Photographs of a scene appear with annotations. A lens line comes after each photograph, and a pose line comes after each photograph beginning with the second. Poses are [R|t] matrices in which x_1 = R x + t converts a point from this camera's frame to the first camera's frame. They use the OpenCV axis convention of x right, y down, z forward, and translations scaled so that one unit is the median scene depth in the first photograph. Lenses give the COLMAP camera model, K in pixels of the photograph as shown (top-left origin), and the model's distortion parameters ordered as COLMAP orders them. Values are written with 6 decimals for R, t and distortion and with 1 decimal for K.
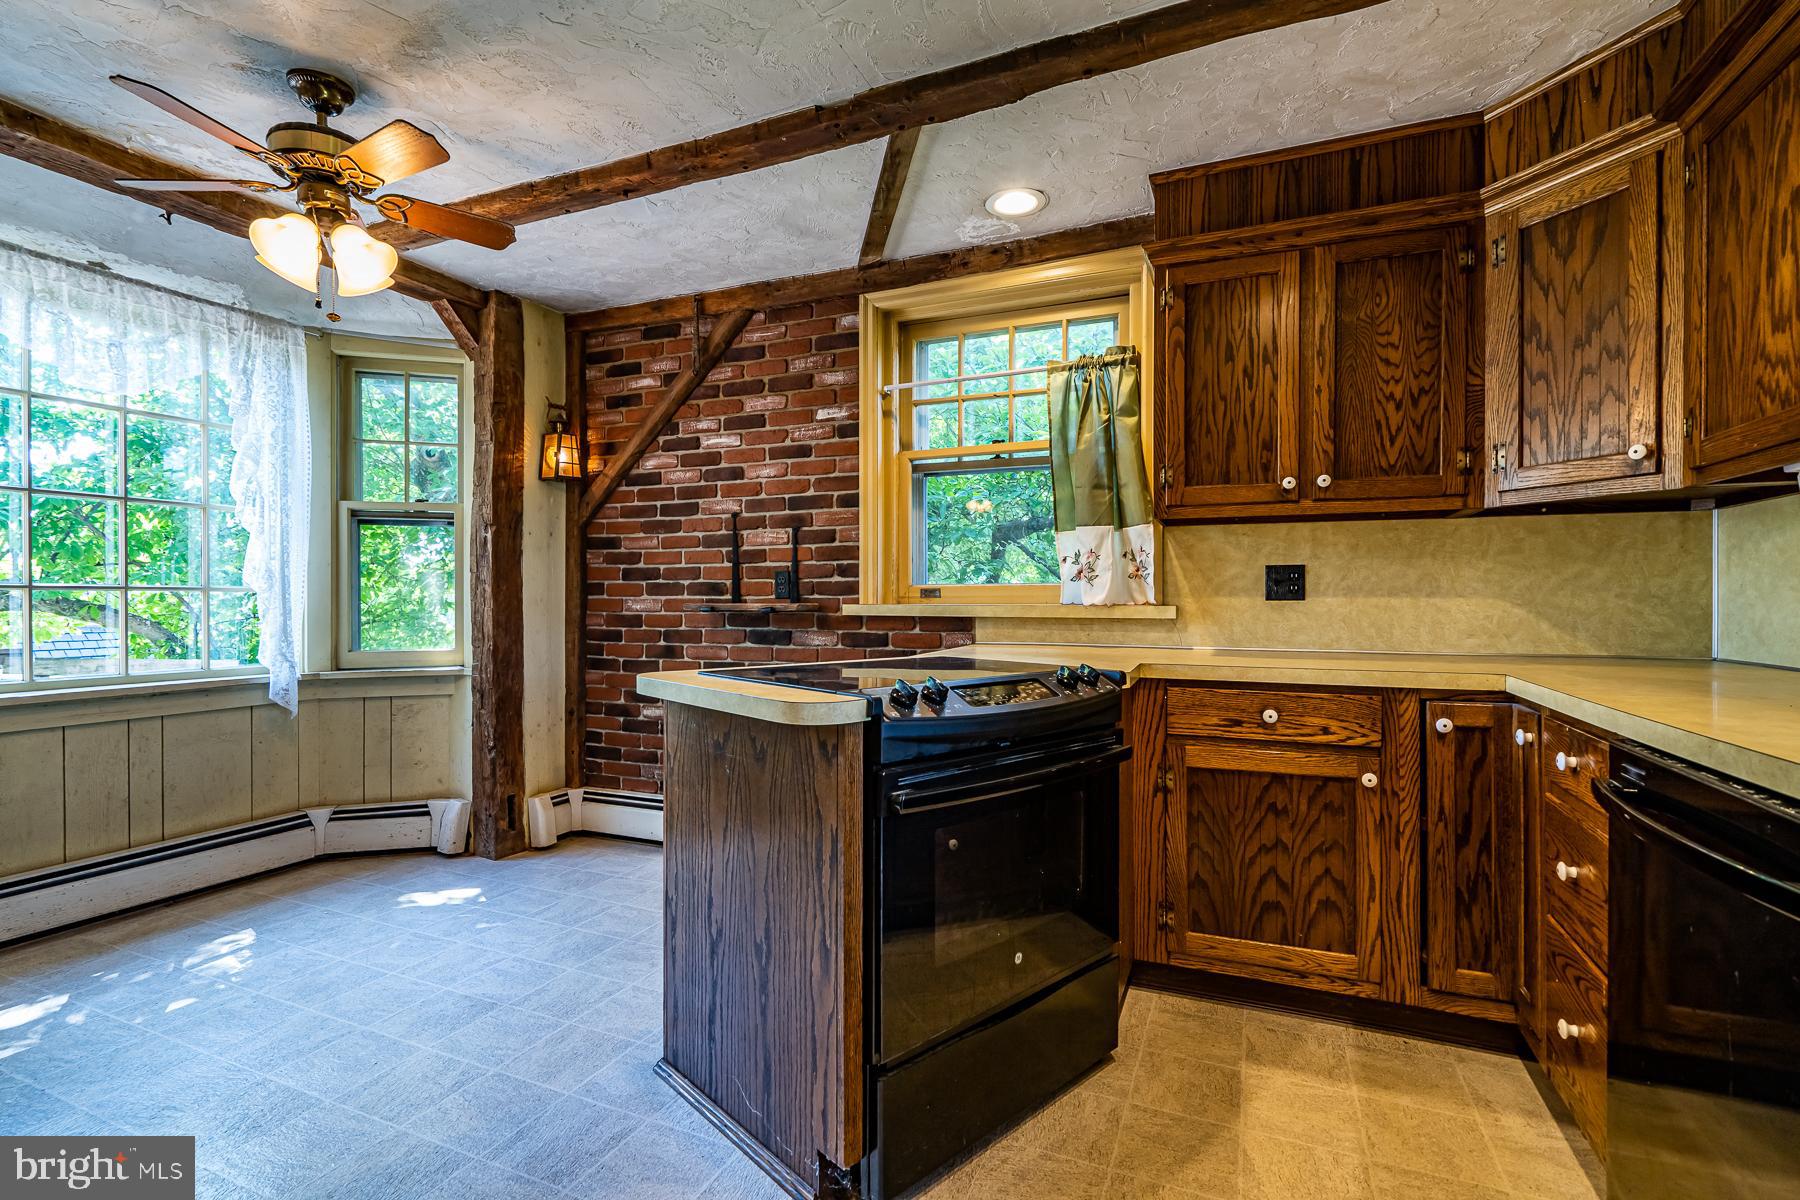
lens RADIAL K [[859.4, 0, 903.4], [0, 859.4, 607.6], [0, 0, 1]] dist [-0.000676, 0.000660]
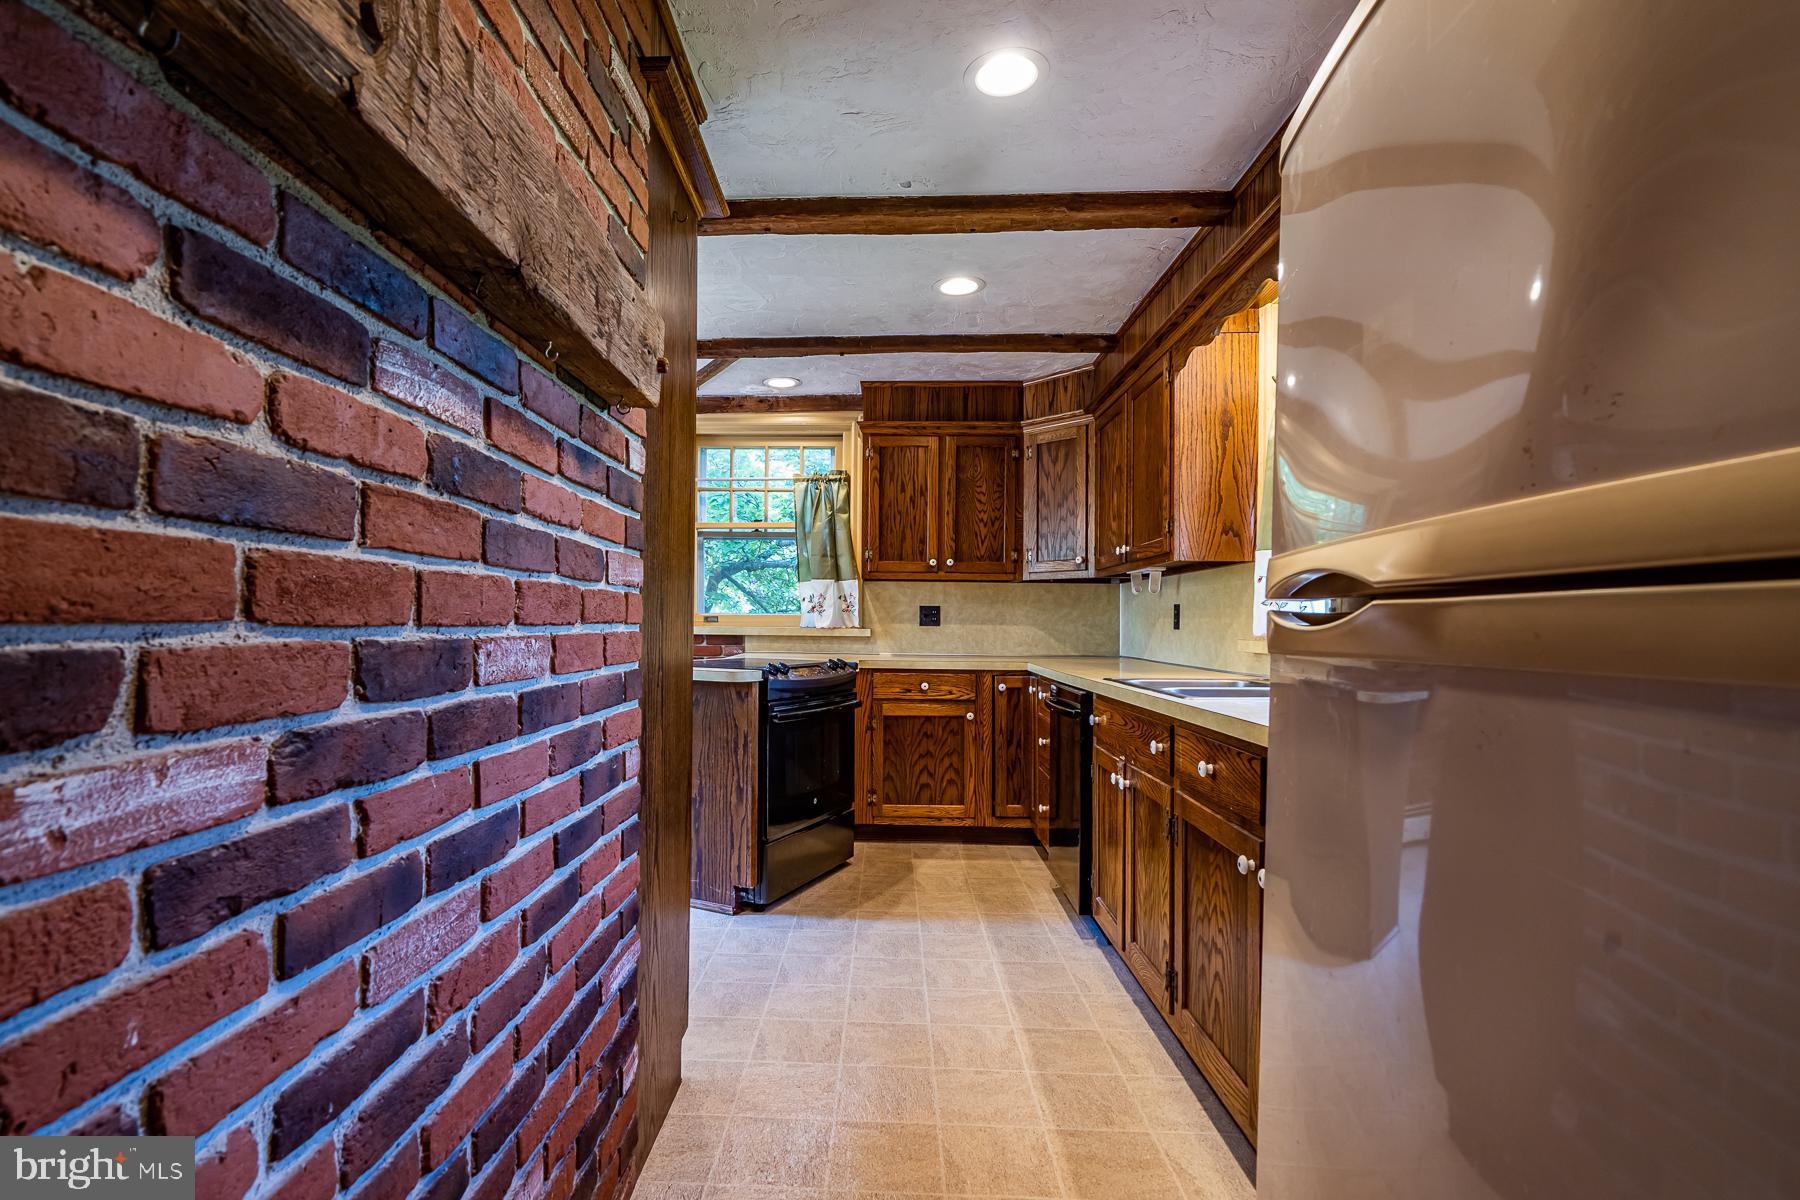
lens RADIAL K [[859.4, 0, 903.4], [0, 859.4, 607.6], [0, 0, 1]] dist [-0.000676, 0.000660]
pose [[0.918979, 0.016150, 0.393976, -0.361802], [-0.005500, 0.999589, -0.028146, 0.004453], [-0.394269, 0.023699, 0.918689, -0.720904]]
